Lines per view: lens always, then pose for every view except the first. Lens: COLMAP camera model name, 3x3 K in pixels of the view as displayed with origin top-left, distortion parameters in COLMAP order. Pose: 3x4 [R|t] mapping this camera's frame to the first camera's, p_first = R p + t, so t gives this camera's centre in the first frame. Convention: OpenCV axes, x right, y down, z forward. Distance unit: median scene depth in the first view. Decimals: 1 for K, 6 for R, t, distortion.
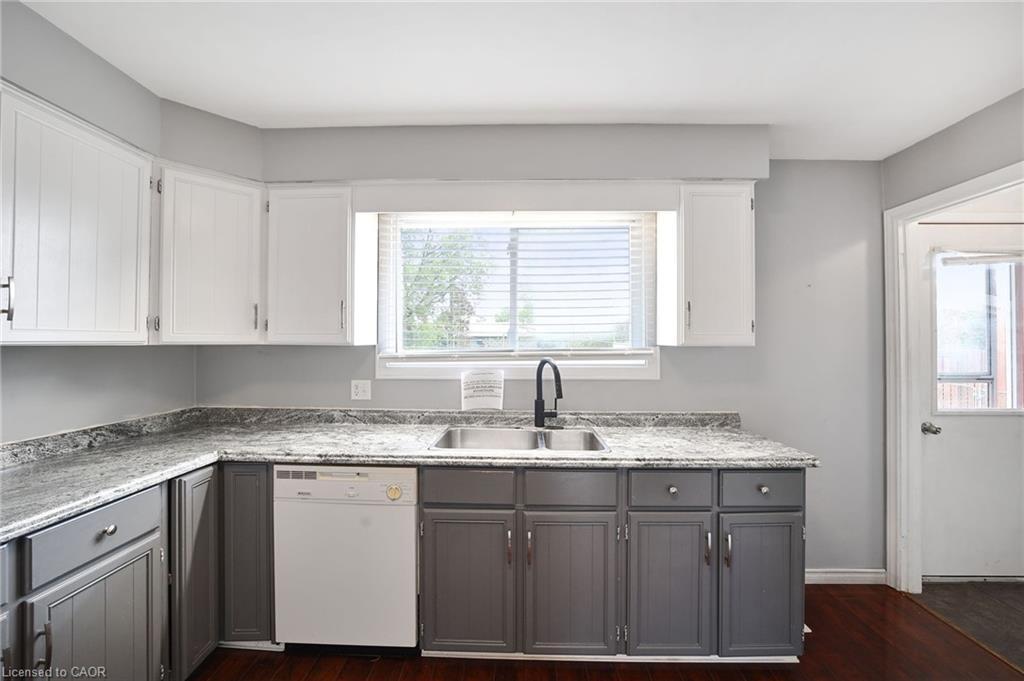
lens RADIAL K [[396.3, 0, 514.8], [0, 396.3, 339.4], [0, 0, 1]] dist [-0.030657, 0.003504]
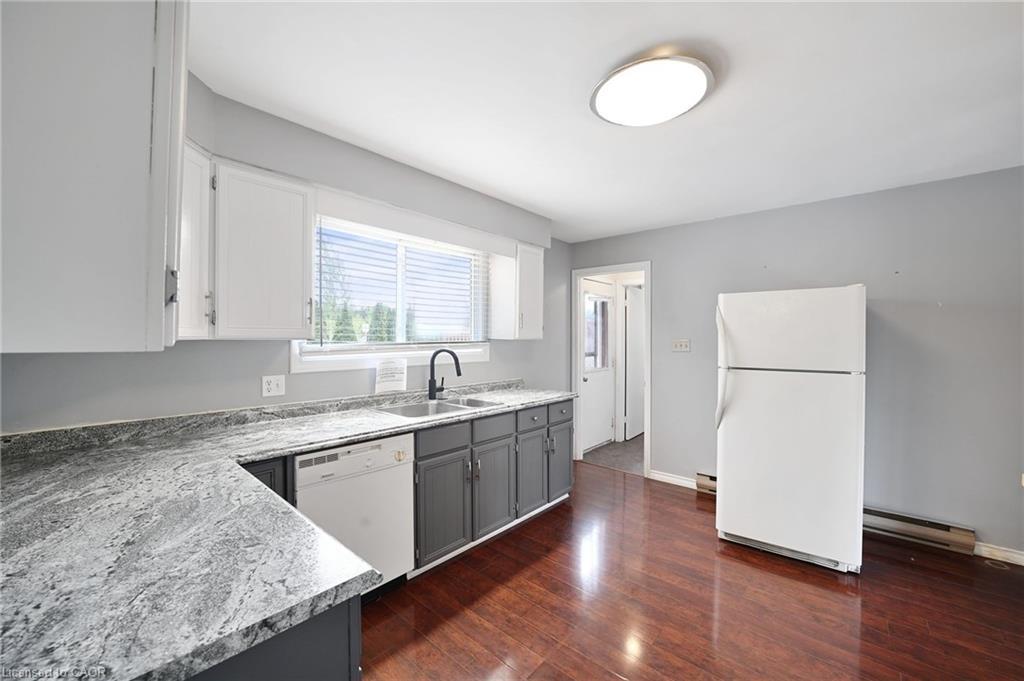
lens RADIAL K [[396.3, 0, 509.6], [0, 396.3, 340.9], [0, 0, 1]] dist [-0.030657, 0.003504]
pose [[0.648990, -0.006627, 0.760768, -0.877494], [-0.008663, 0.999833, 0.016100, -0.003589], [-0.760748, -0.017039, 0.648824, -0.078179]]
